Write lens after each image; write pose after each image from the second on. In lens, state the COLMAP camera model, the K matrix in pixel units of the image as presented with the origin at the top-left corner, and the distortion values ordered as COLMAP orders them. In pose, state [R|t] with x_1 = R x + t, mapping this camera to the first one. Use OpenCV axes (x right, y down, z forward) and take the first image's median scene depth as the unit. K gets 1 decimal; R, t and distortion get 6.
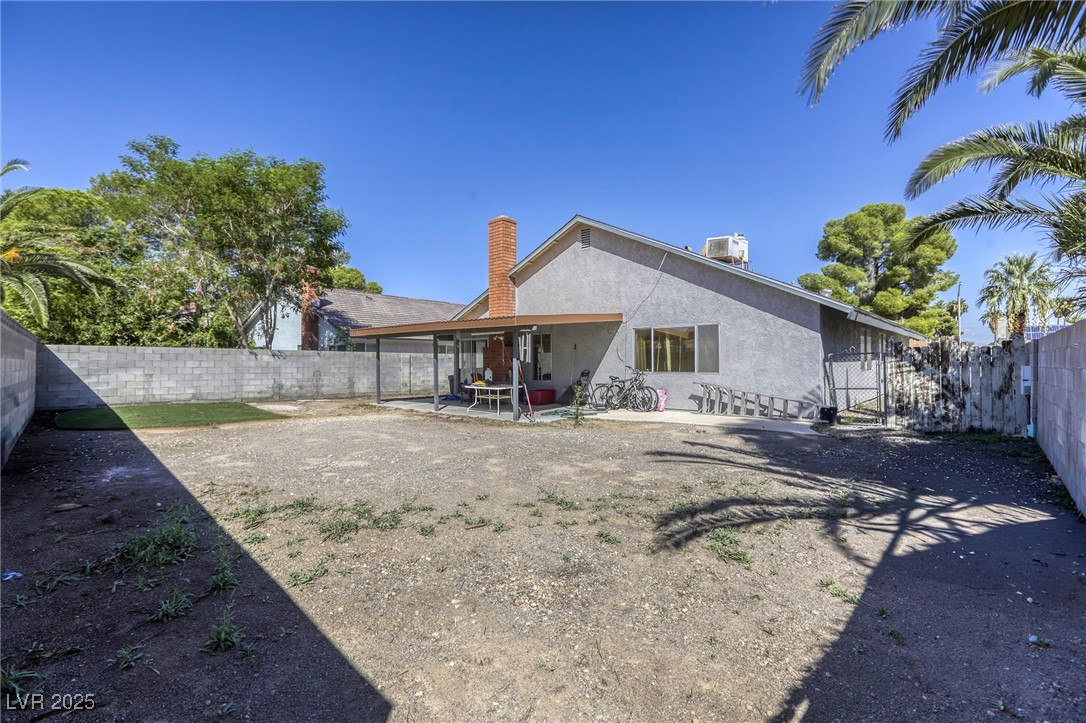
lens RADIAL K [[513.0, 0, 543.0], [0, 513.0, 361.5], [0, 0, 1]] dist [-0.000726, -0.000175]
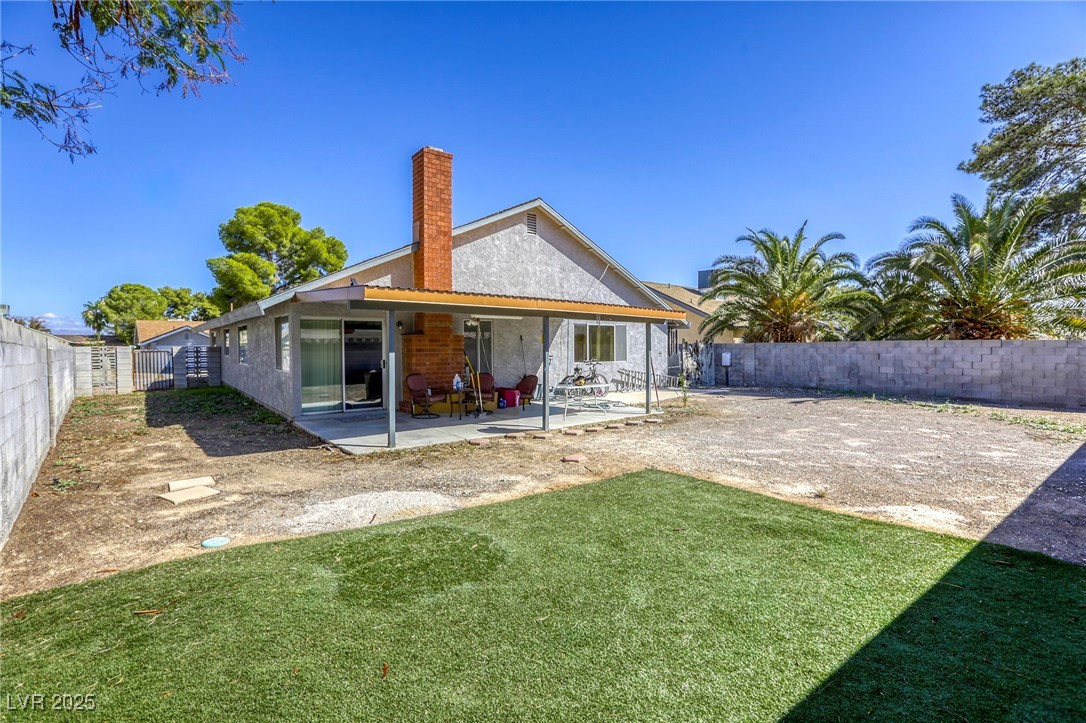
lens RADIAL K [[513.0, 0, 543.0], [0, 513.0, 361.5], [0, 0, 1]] dist [-0.000726, -0.000175]
pose [[0.145878, -0.023497, 0.989023, -0.893227], [0.008486, 0.999711, 0.022500, -0.007785], [-0.989266, 0.005111, 0.146036, 0.883596]]
